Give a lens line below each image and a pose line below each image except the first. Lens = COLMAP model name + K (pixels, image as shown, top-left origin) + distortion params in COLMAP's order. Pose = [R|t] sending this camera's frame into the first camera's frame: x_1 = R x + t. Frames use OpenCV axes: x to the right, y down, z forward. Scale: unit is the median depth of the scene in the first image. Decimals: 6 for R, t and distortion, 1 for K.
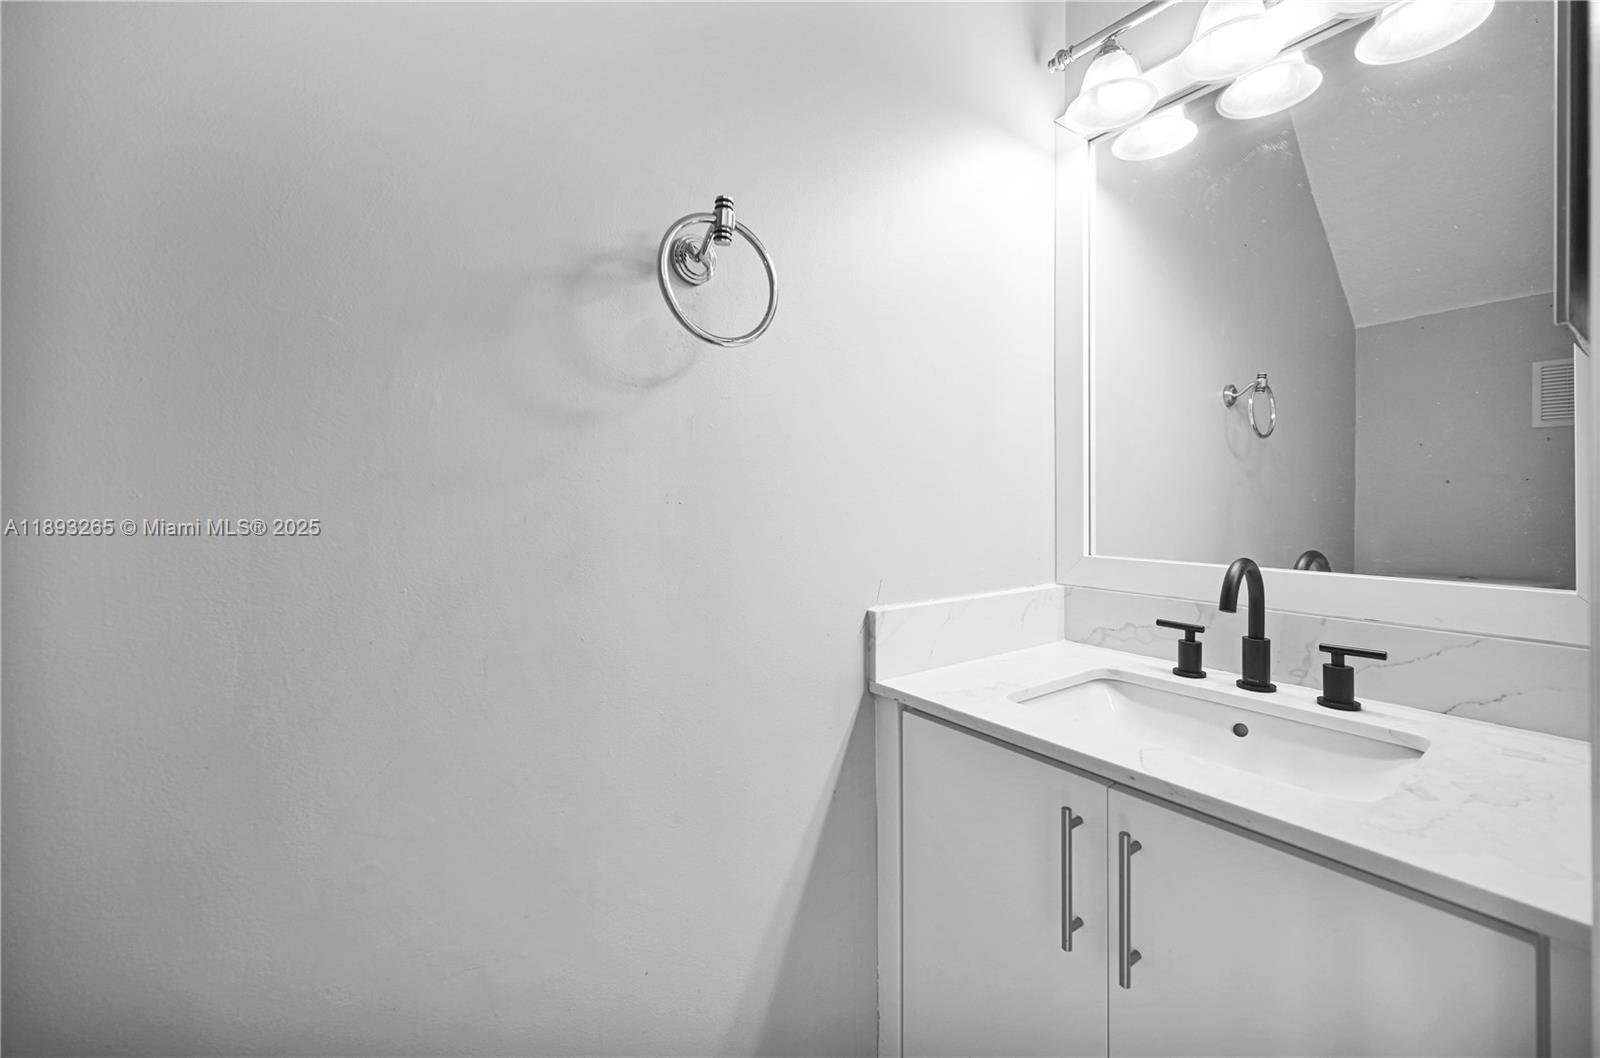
lens RADIAL K [[656.9, 0, 780.5], [0, 656.9, 502.1], [0, 0, 1]] dist [-0.010014, 0.005810]
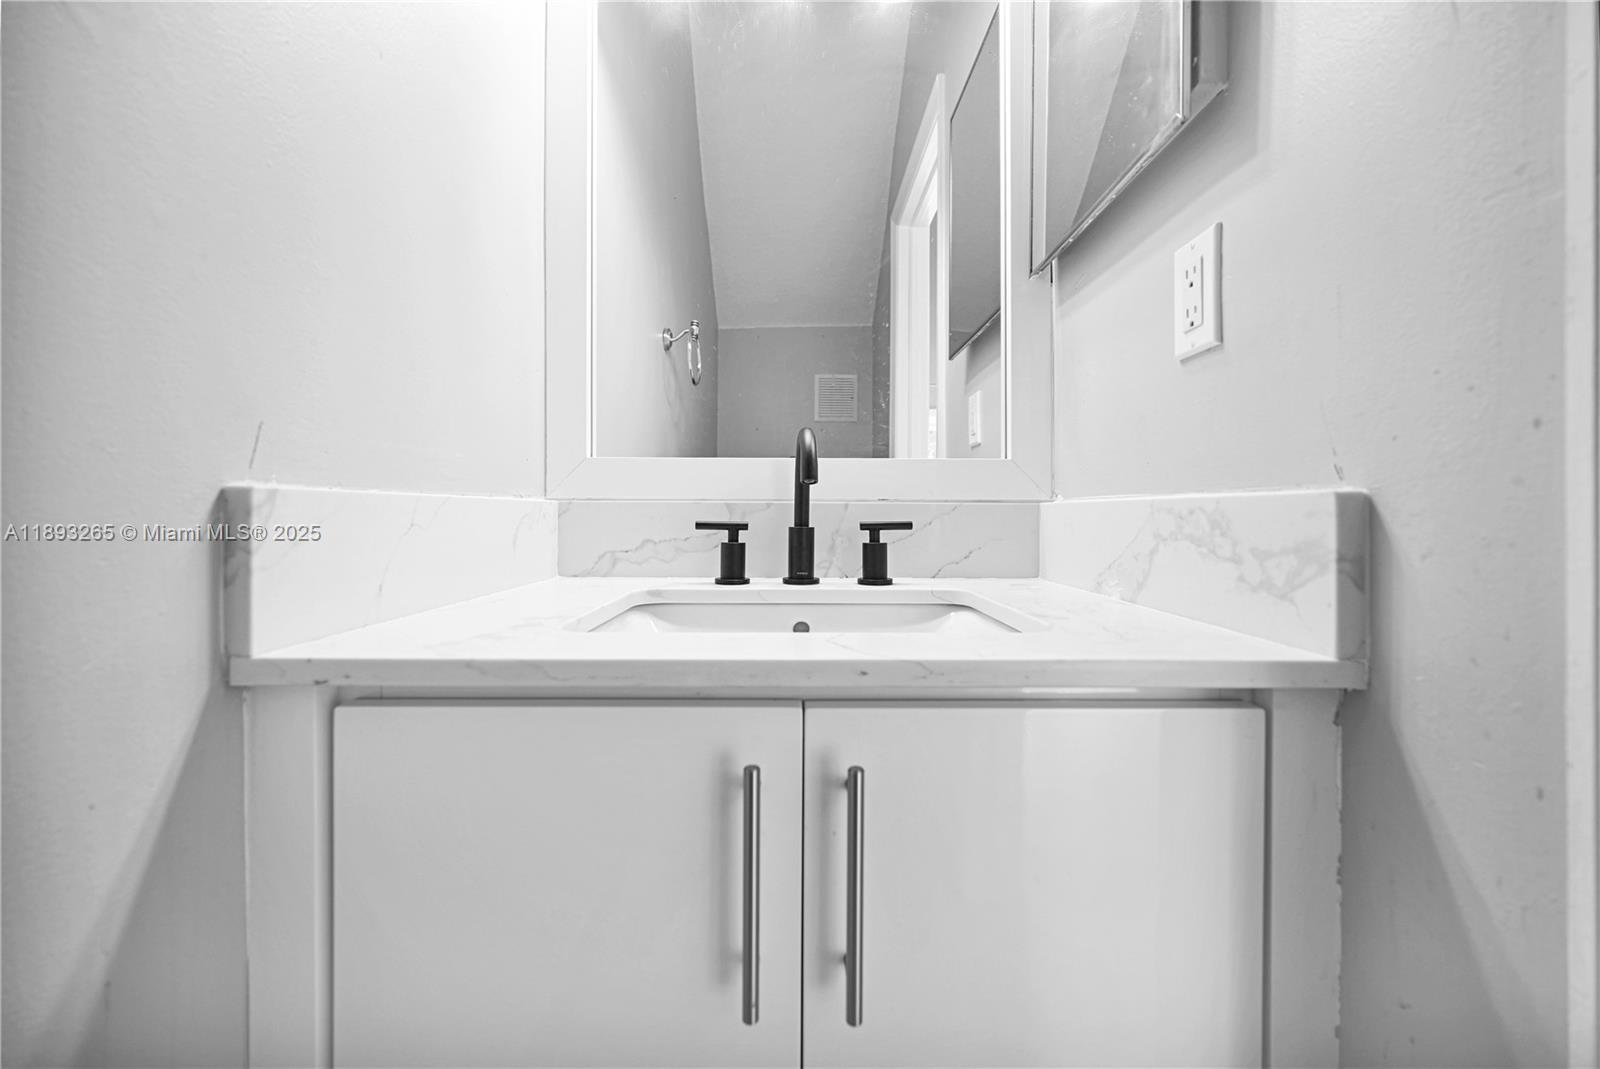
lens RADIAL K [[637.2, 0, 800.6], [0, 637.2, 520.9], [0, 0, 1]] dist [-0.001048, -0.000146]
pose [[0.571392, -0.004889, 0.820663, 0.012255], [0.003556, 0.999988, 0.003481, 0.184762], [-0.820670, 0.000930, 0.571402, 0.474425]]
